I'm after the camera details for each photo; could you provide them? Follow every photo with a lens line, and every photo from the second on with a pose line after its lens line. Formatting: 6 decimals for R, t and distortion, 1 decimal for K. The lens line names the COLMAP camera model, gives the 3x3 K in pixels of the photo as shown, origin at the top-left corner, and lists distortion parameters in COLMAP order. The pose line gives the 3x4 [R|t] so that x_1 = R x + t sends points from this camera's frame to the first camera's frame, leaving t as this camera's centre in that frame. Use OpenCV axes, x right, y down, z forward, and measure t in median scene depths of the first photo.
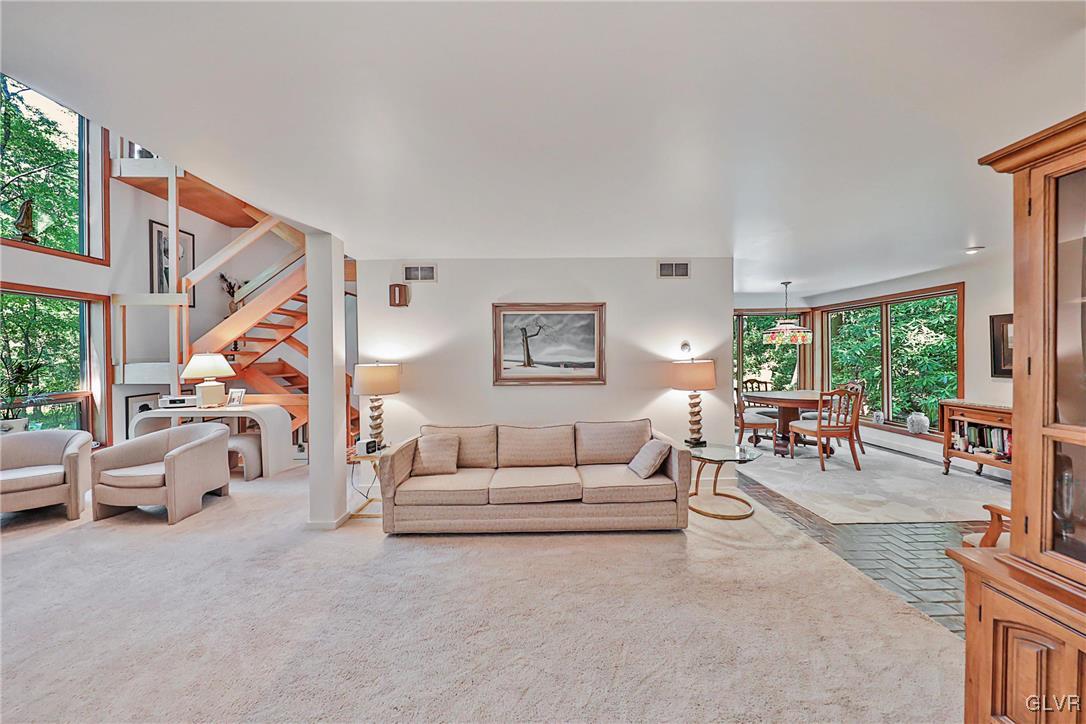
lens RADIAL K [[364.3, 0, 543.0], [0, 364.3, 357.6], [0, 0, 1]] dist [-0.006171, -0.000875]
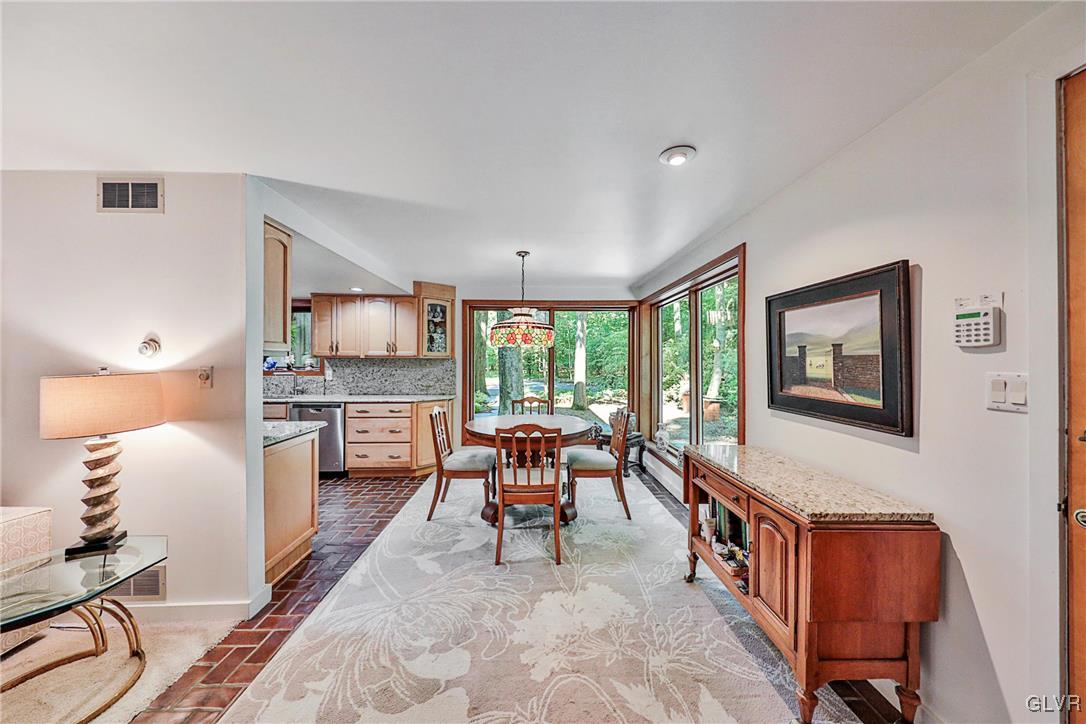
lens RADIAL K [[364.3, 0, 541.3], [0, 364.3, 360.7], [0, 0, 1]] dist [-0.006171, -0.000875]
pose [[0.999524, 0.013812, 0.027579, 0.929944], [-0.013646, 0.999888, -0.006222, -0.011685], [-0.027662, 0.005843, 0.999600, 0.474300]]
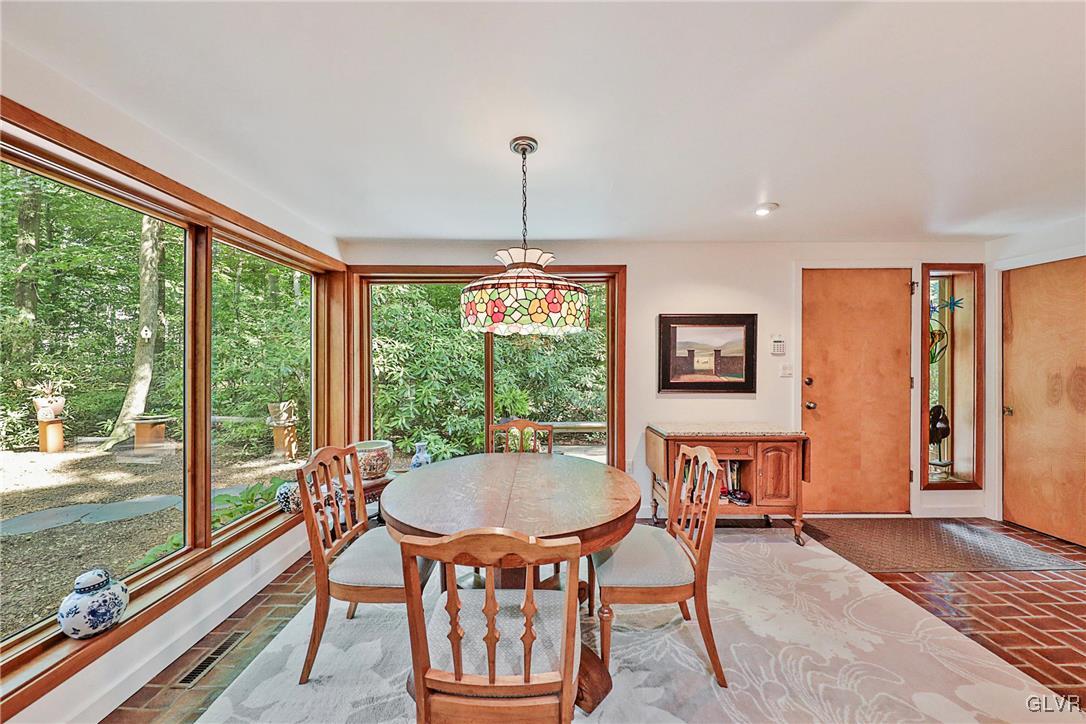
lens RADIAL K [[364.3, 0, 540.1], [0, 364.3, 360.9], [0, 0, 1]] dist [-0.006171, -0.000875]
pose [[-0.002117, 0.015508, 0.999878, 0.483880], [0.008191, 0.999846, -0.015490, -0.005810], [-0.999964, 0.008158, -0.002244, 1.330651]]
